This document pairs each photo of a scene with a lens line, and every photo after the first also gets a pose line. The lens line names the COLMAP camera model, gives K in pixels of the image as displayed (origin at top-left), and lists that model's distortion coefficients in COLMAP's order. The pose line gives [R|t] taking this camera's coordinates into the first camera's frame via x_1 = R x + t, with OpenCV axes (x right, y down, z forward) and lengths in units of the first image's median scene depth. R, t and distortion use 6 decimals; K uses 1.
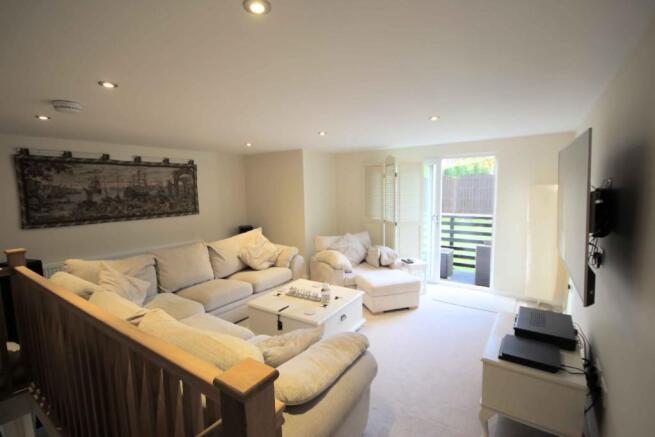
lens RADIAL K [[303.2, 0, 327.5], [0, 303.2, 218.5], [0, 0, 1]] dist [-0.010158, -0.000317]
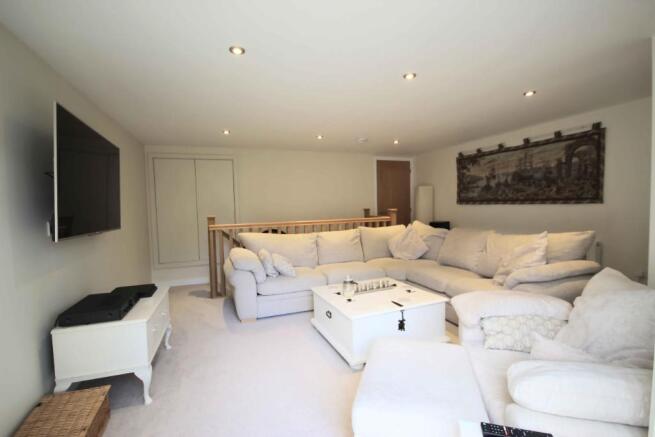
lens RADIAL K [[303.2, 0, 327.5], [0, 303.2, 218.5], [0, 0, 1]] dist [-0.010158, -0.000317]
pose [[-0.588098, 0.070257, -0.805732, 0.522656], [-0.048670, 0.991340, 0.121965, -0.037538], [0.807324, 0.110942, -0.579586, 1.041903]]
